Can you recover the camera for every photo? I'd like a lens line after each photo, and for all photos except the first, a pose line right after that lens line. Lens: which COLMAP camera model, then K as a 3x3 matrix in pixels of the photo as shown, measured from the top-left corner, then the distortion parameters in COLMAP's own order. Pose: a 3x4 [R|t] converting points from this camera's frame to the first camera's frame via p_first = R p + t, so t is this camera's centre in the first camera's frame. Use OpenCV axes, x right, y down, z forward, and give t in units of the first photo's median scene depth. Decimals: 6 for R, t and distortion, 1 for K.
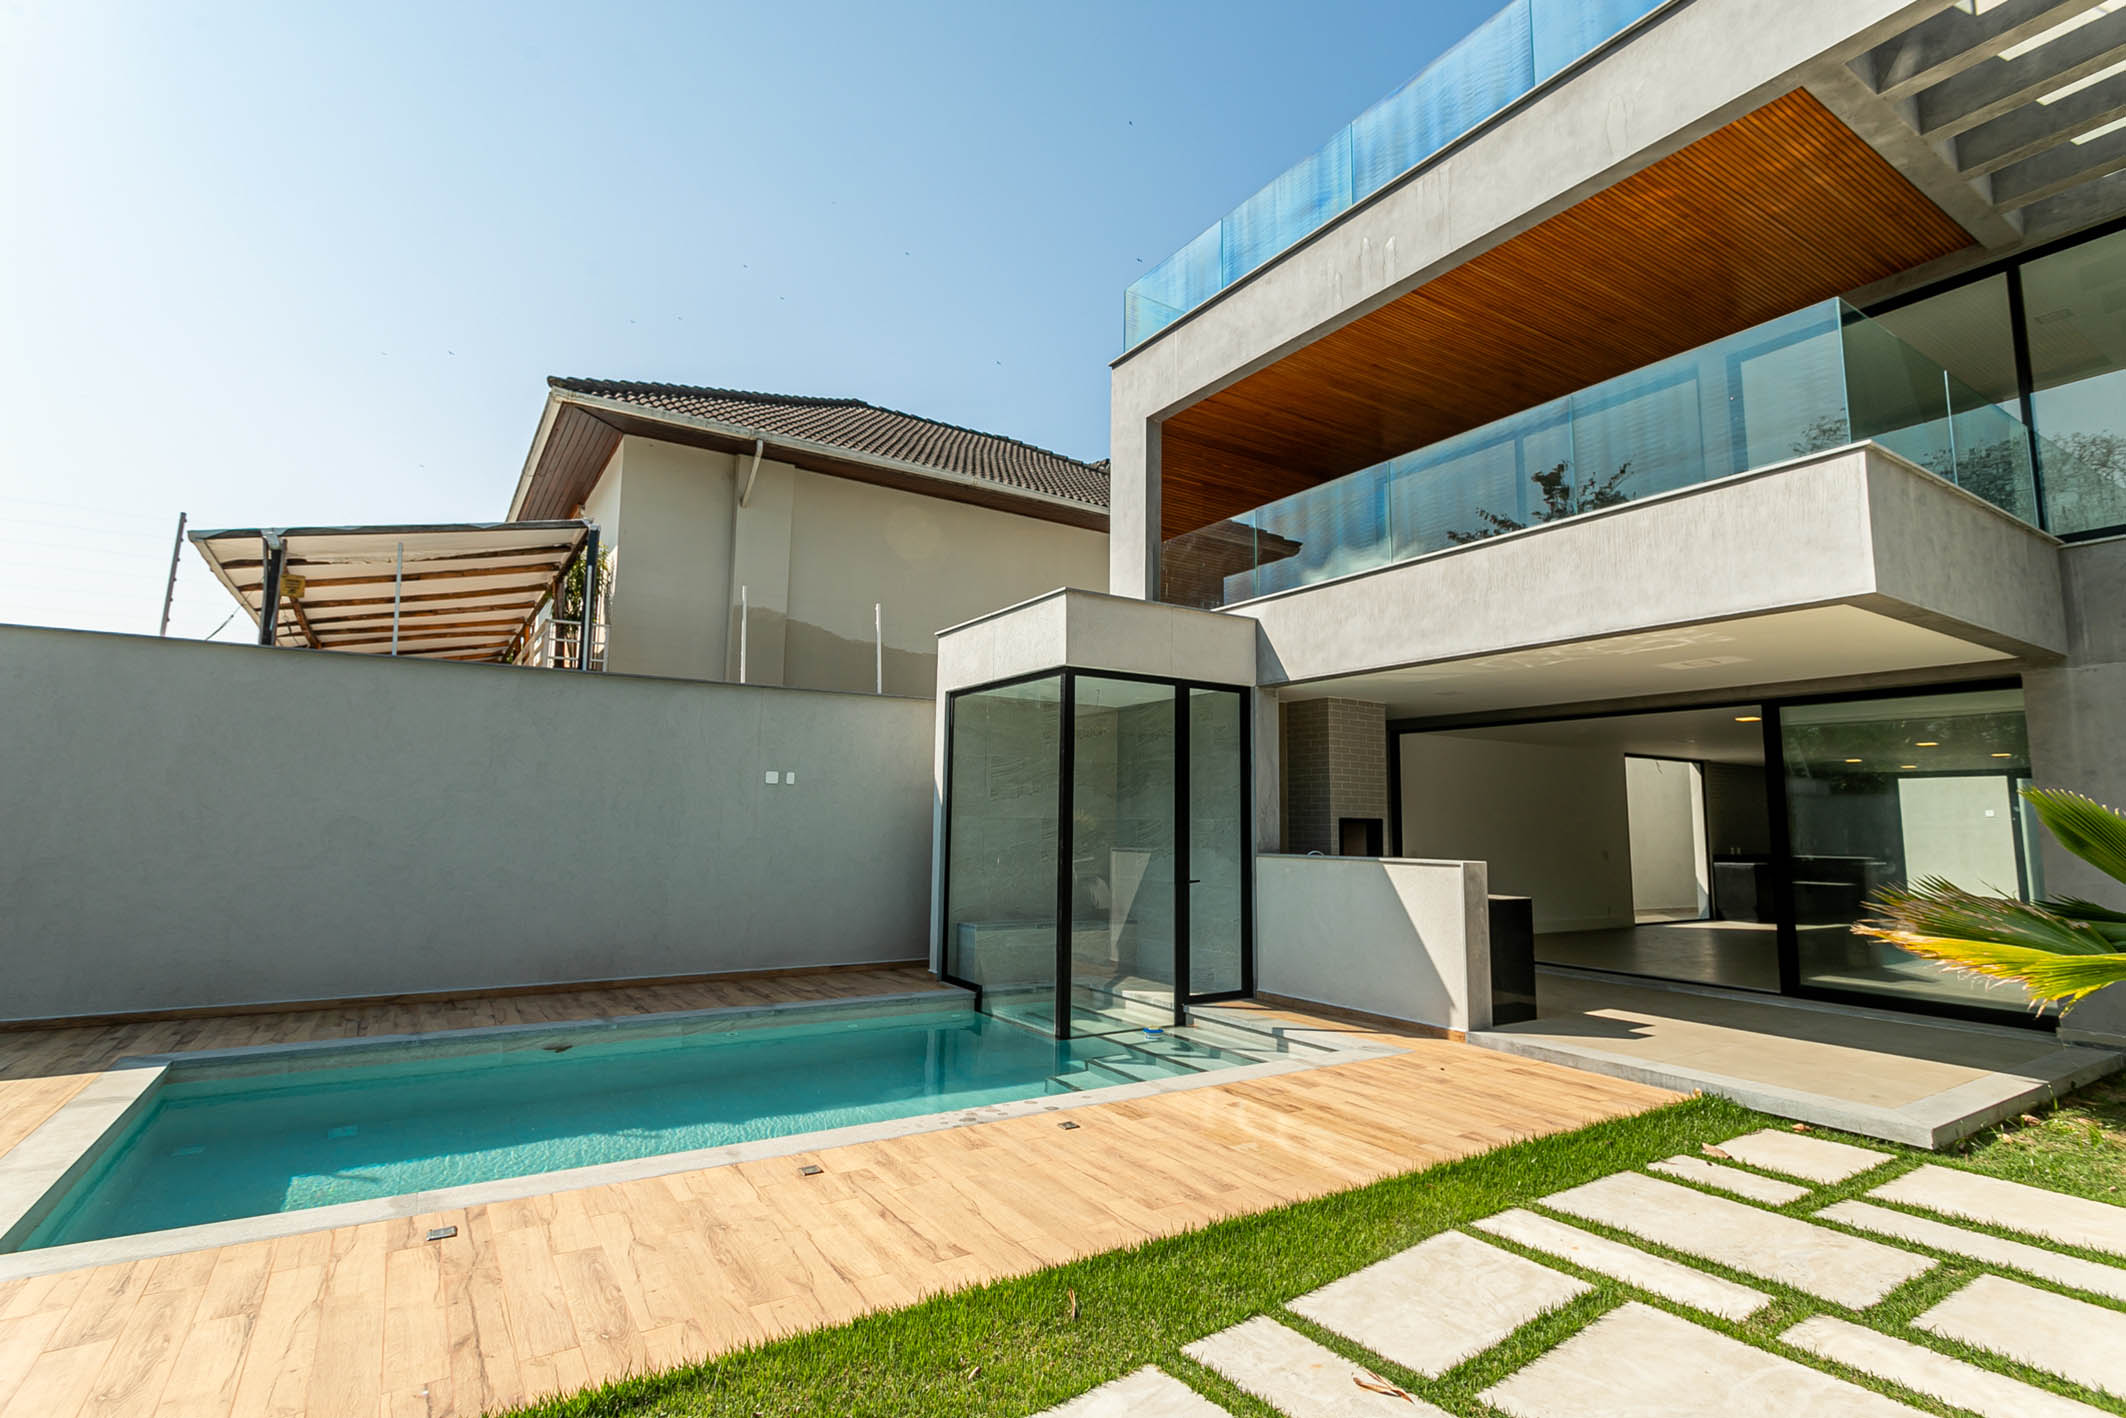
lens RADIAL K [[1005.7, 0, 1067.0], [0, 1005.7, 699.2], [0, 0, 1]] dist [-0.000464, 0.000900]
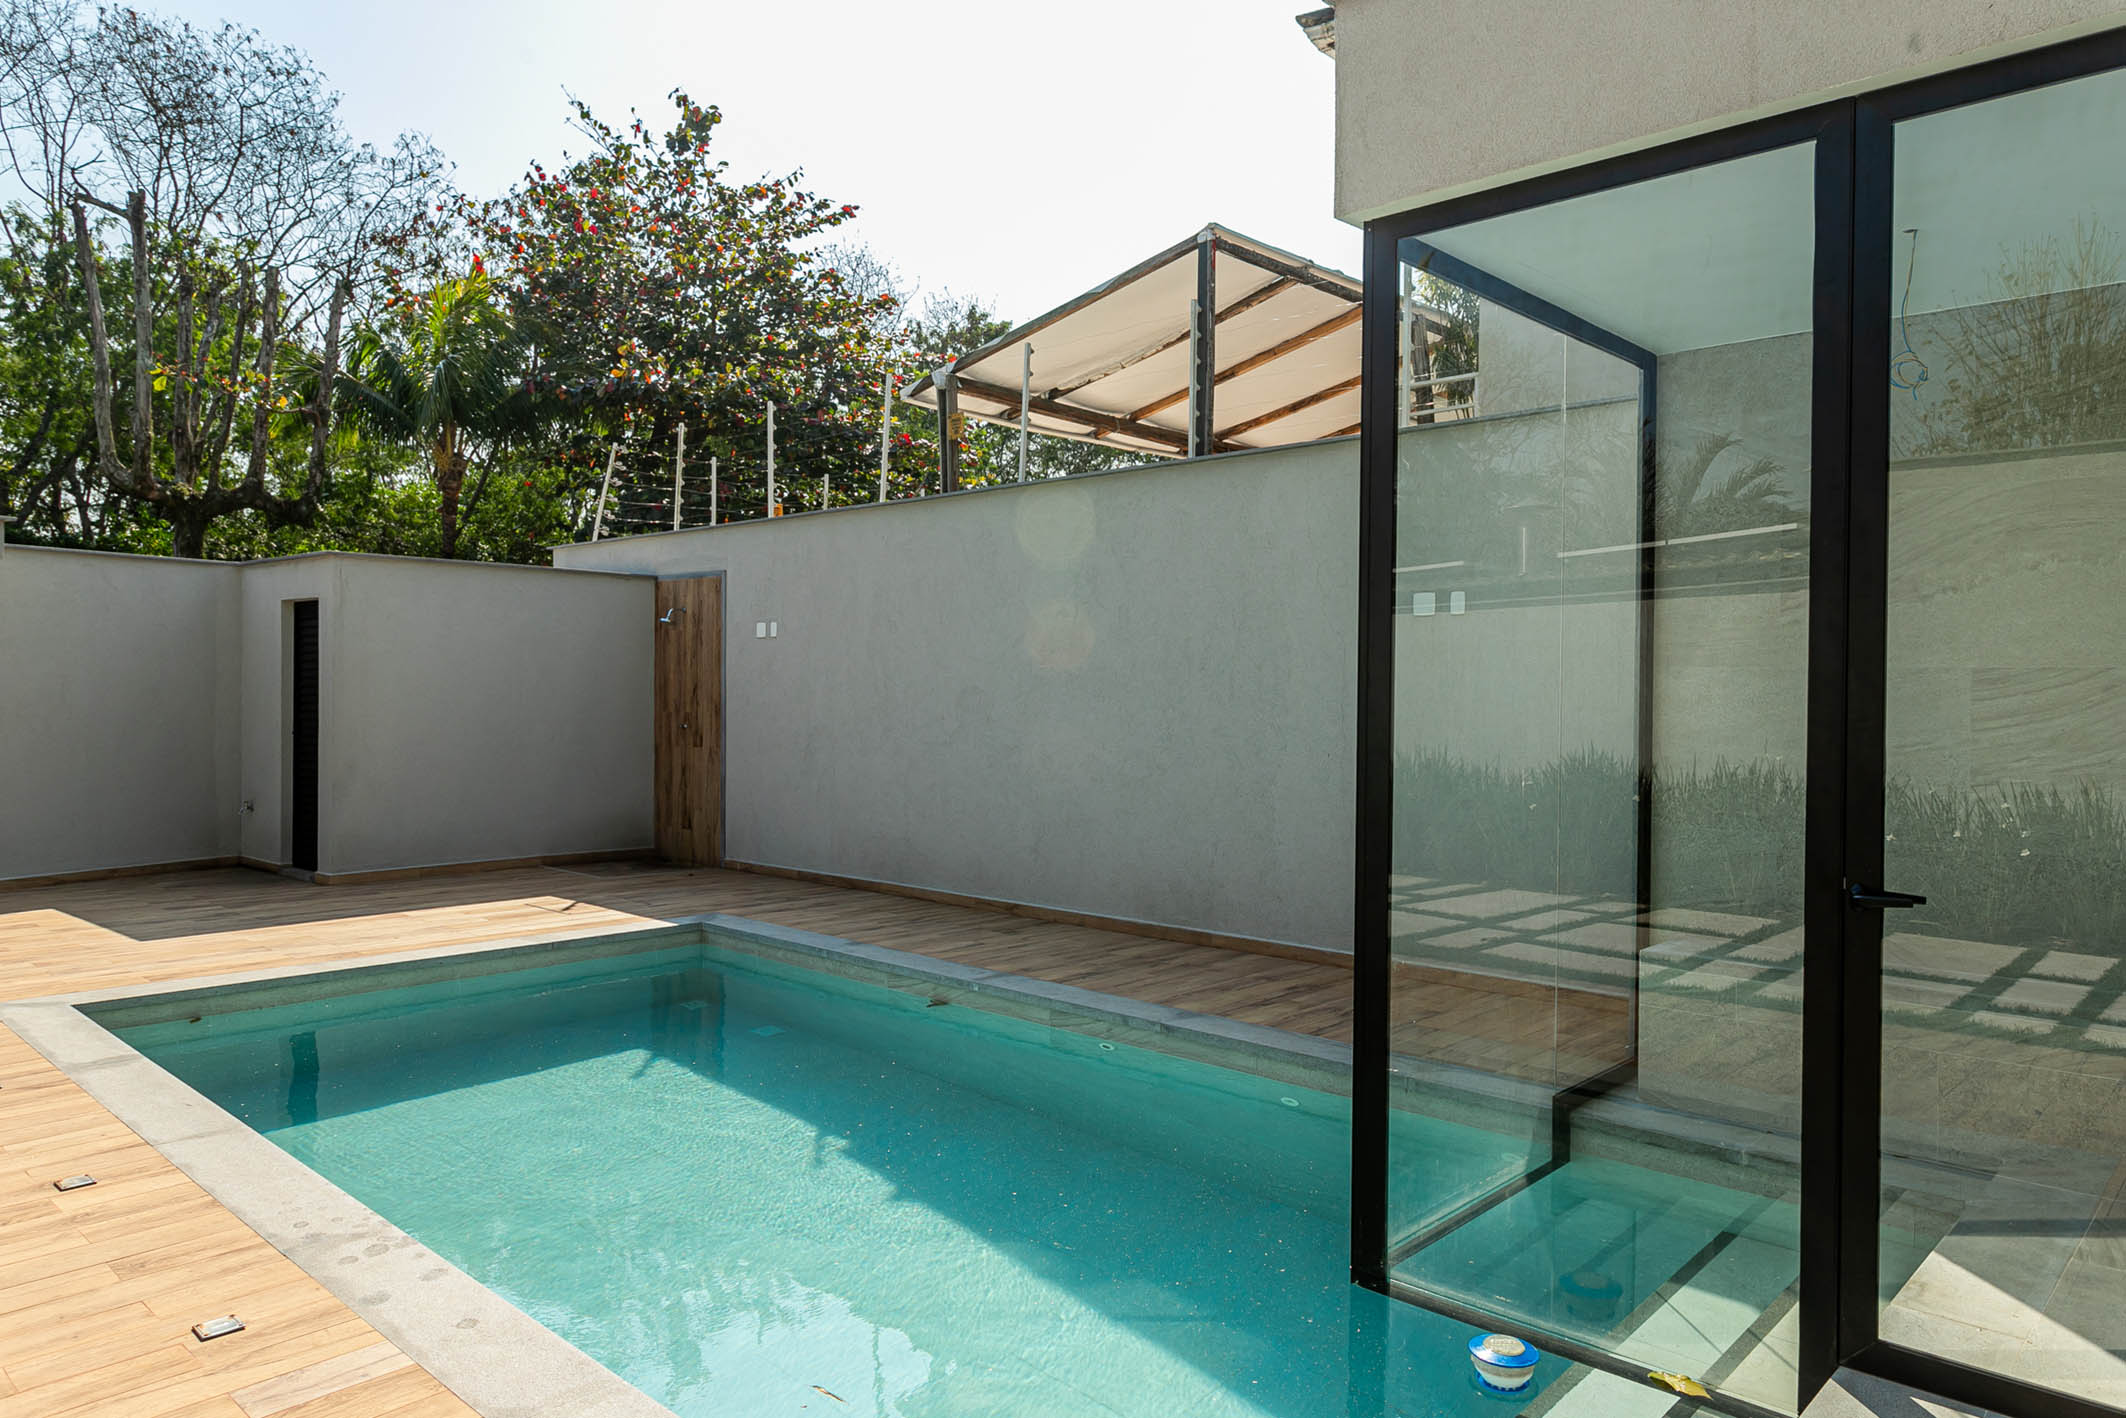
lens RADIAL K [[1392.9, 0, 1057.6], [0, 1392.9, 703.3], [0, 0, 1]] dist [-0.018031, 0.018601]
pose [[0.243389, -0.000795, -0.969928, 0.437451], [0.117098, 0.992709, 0.028570, 0.104189], [0.962834, -0.120530, 0.241708, 0.772755]]
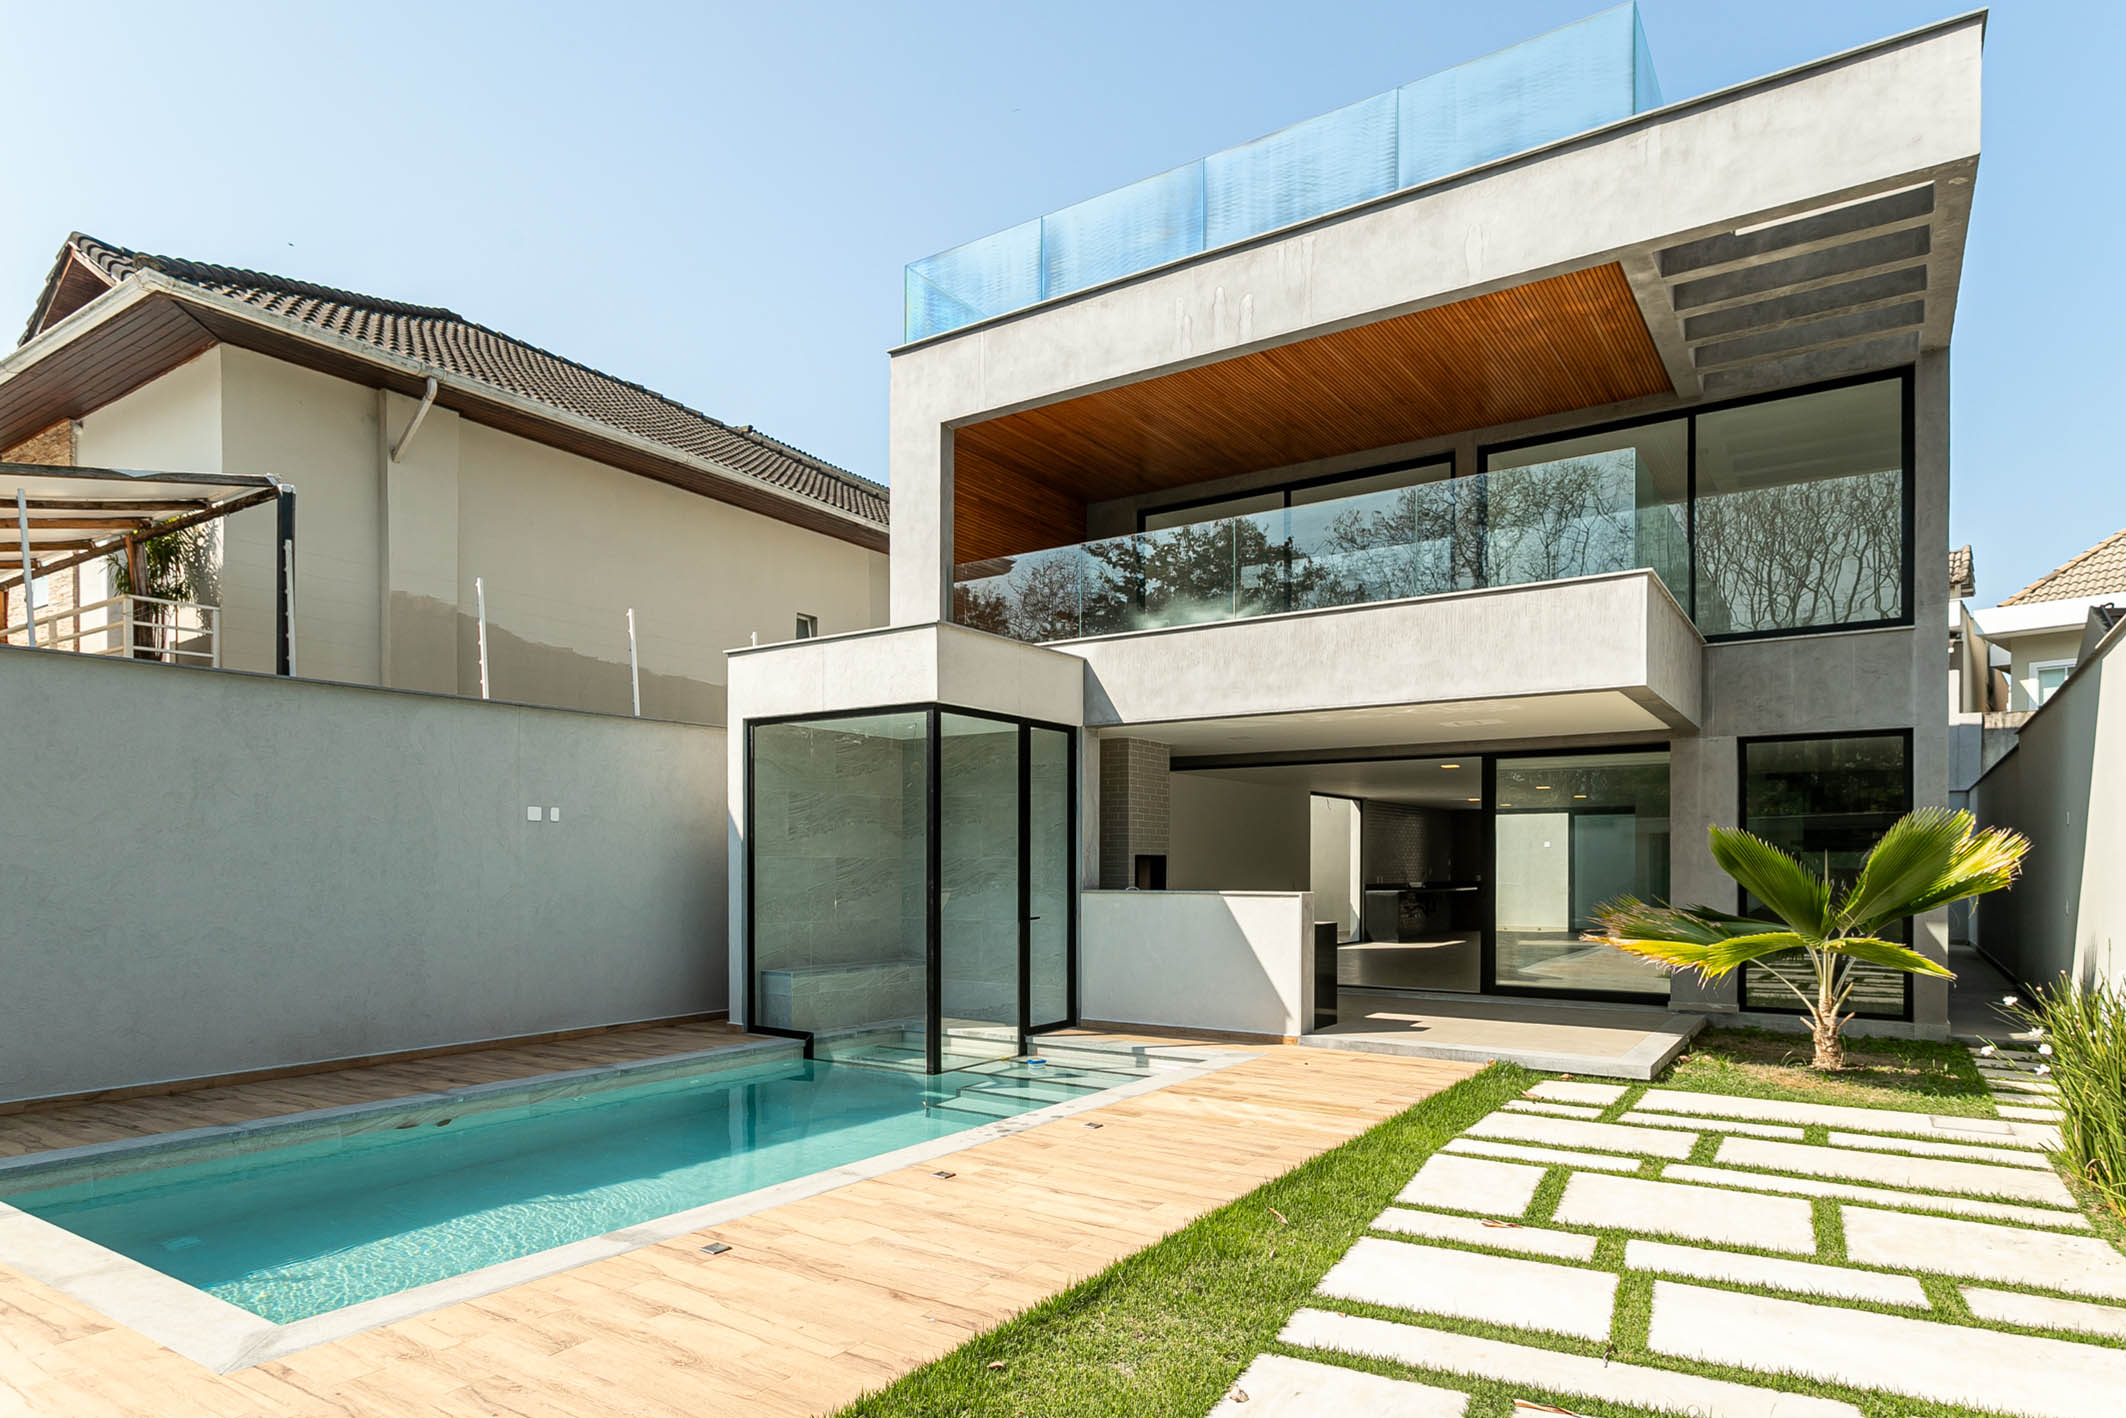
lens RADIAL K [[1186.2, 0, 1056.0], [0, 1186.2, 871.2], [0, 0, 1]] dist [-0.003193, 0.000551]
pose [[0.922128, -0.014969, 0.386596, -0.344727], [-0.036323, 0.991488, 0.125031, -0.018783], [-0.385177, -0.129337, 0.913735, -0.111777]]
